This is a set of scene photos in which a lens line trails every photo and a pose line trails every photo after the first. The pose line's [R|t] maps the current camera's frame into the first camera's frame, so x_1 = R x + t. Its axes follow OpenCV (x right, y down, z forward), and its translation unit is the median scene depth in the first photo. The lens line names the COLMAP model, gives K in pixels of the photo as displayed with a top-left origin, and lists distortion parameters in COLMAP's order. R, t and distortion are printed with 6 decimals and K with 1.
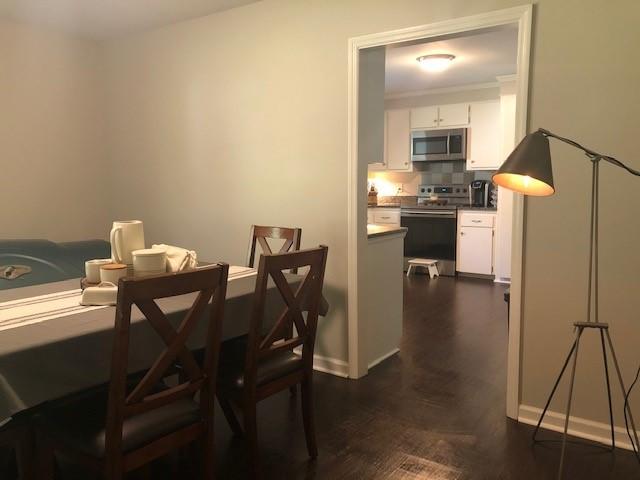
lens RADIAL K [[535.5, 0, 320.3], [0, 535.5, 238.3], [0, 0, 1]] dist [0.033757, 0.004367]
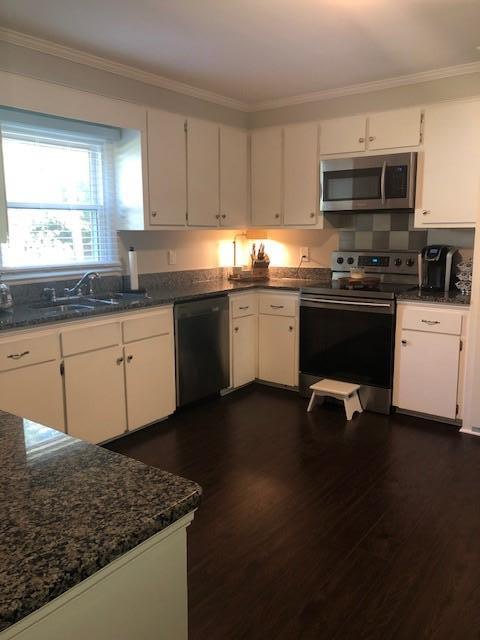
lens RADIAL K [[535.5, 0, 255.5], [0, 535.5, 316.0], [0, 0, 1]] dist [0.033757, 0.004367]
pose [[0.999921, 0.004047, -0.011865, 0.109499], [-0.003312, 0.998110, 0.061369, -0.067292], [0.012091, -0.061325, 0.998045, 0.417275]]
